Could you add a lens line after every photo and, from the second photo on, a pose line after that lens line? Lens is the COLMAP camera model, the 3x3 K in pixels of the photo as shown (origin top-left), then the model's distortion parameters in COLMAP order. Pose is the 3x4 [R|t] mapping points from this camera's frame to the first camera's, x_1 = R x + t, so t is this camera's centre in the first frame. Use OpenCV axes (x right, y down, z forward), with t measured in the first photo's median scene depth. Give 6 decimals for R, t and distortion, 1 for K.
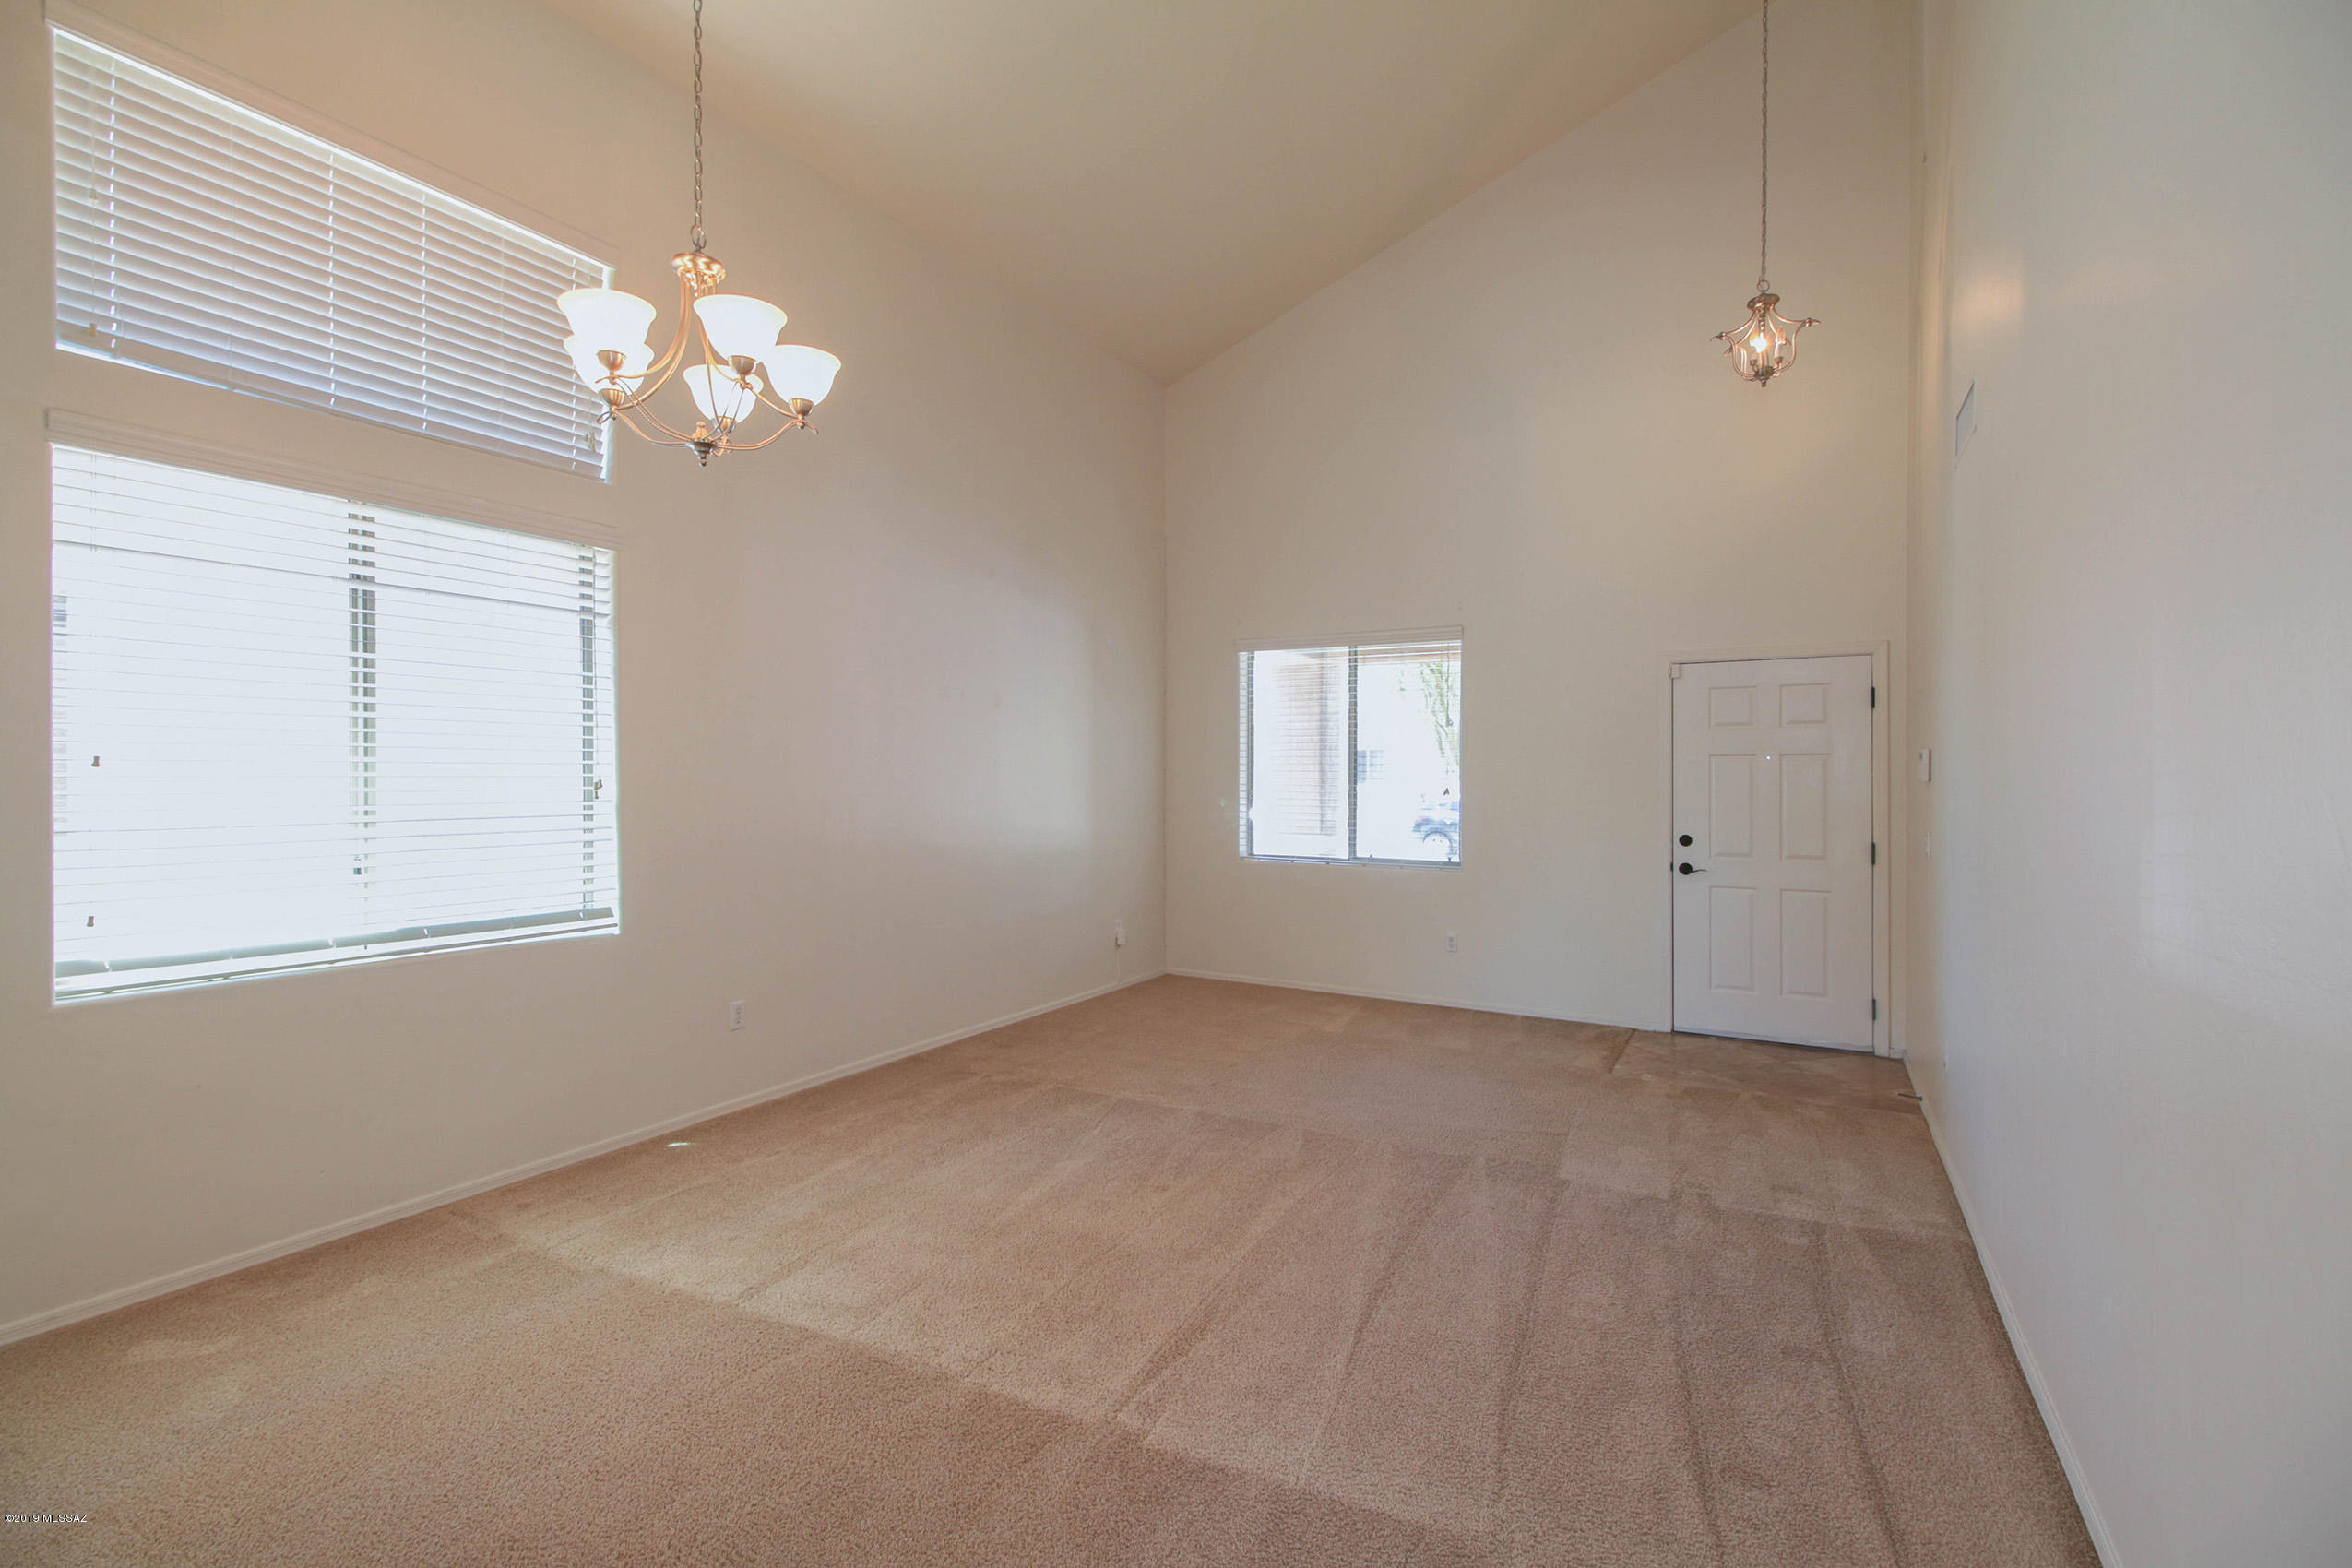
lens RADIAL K [[1087.7, 0, 1166.1], [0, 1087.7, 779.8], [0, 0, 1]] dist [0.022667, -0.010682]
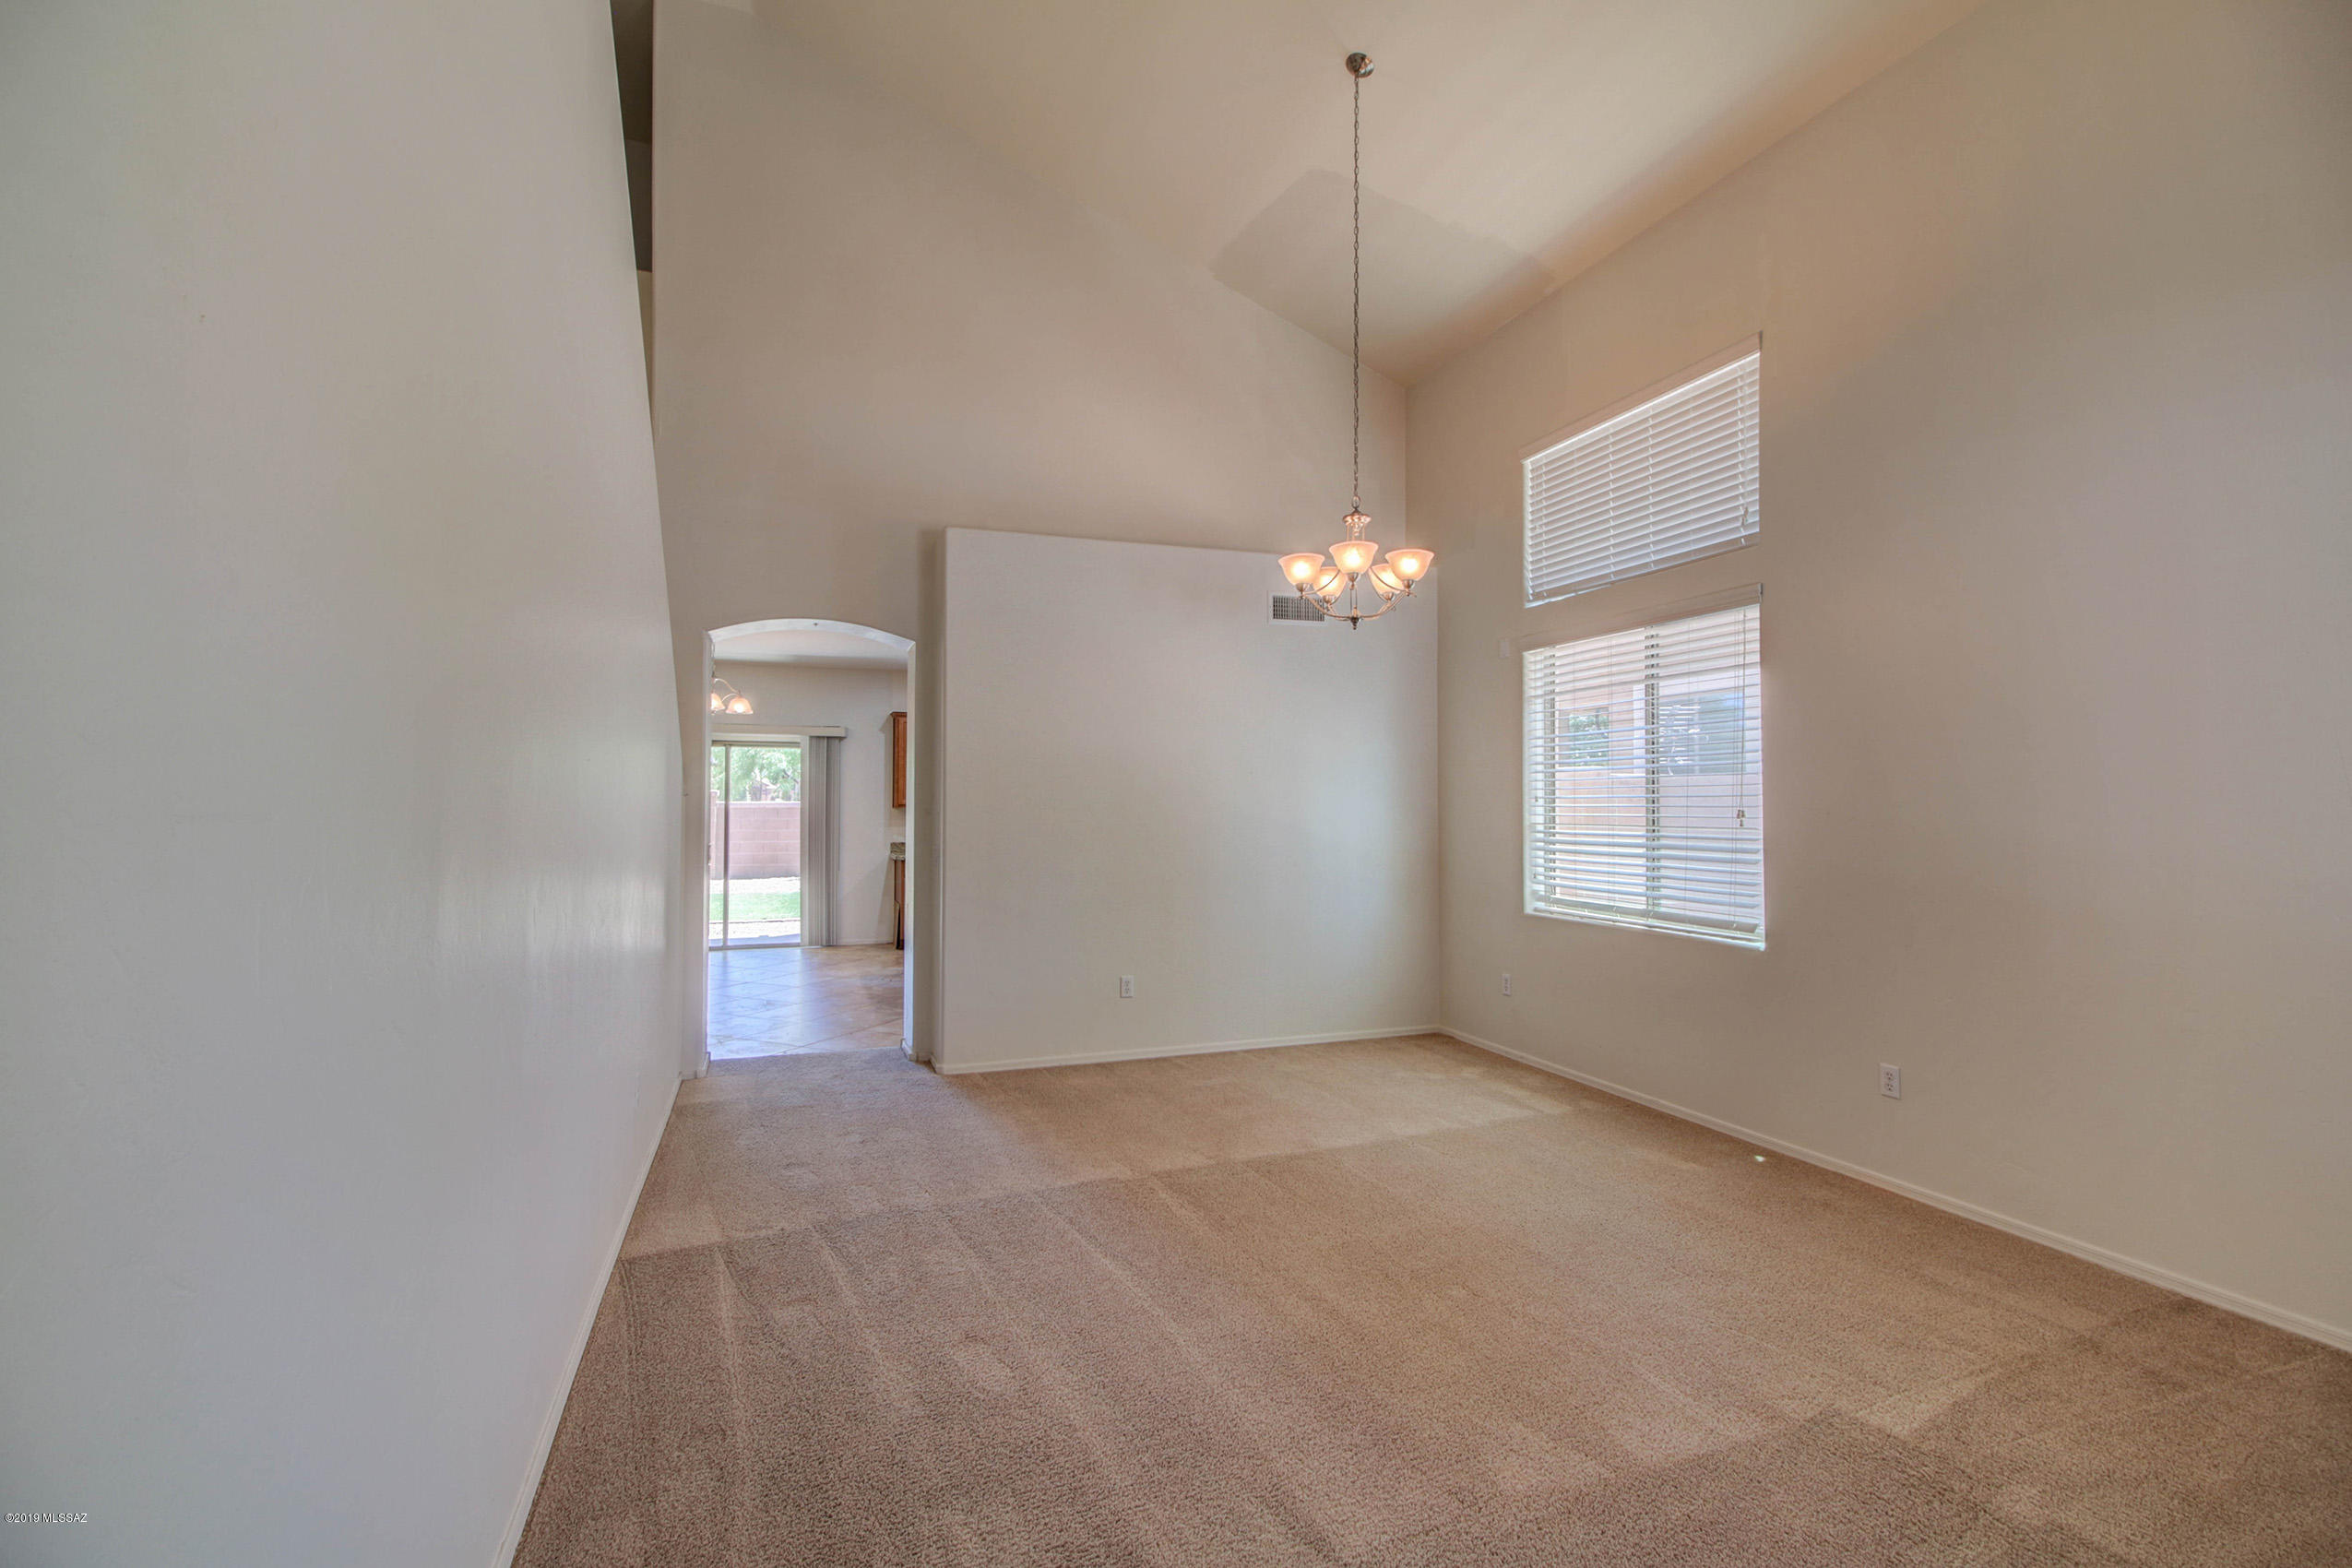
lens RADIAL K [[1087.7, 0, 1166.1], [0, 1087.7, 779.8], [0, 0, 1]] dist [0.022667, -0.010682]
pose [[-0.652805, -0.018807, -0.757292, 0.748671], [-0.007080, 0.999800, -0.018726, -0.005952], [0.757493, -0.006863, -0.652807, 1.296694]]
